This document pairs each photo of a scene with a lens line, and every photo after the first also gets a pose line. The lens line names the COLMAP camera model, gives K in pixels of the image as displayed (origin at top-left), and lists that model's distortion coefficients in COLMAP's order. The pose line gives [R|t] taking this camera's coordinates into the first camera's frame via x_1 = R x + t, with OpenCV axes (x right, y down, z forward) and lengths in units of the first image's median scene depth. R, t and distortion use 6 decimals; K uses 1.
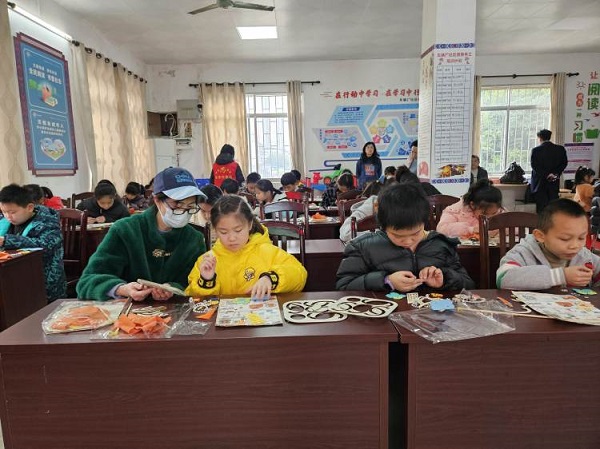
lens RADIAL K [[402.9, 0, 300.0], [0, 402.9, 224.5], [0, 0, 1]] dist [0.081407, -0.079038]
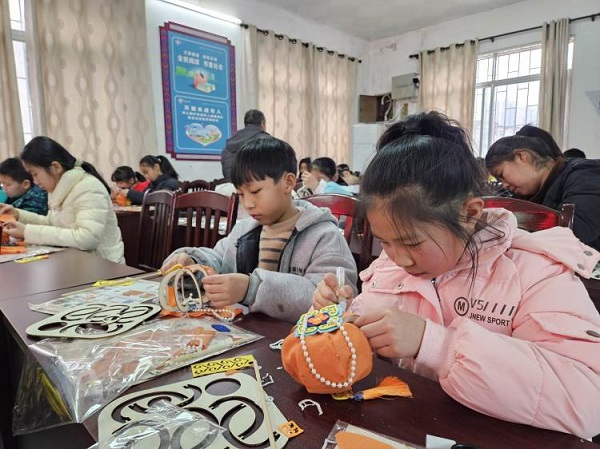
lens RADIAL K [[402.9, 0, 300.0], [0, 402.9, 224.5], [0, 0, 1]] dist [0.081407, -0.079038]
pose [[0.708651, 0.119635, -0.695343, 0.292653], [-0.115088, 0.991921, 0.053371, -0.039337], [0.696110, 0.042204, 0.716694, 0.424373]]
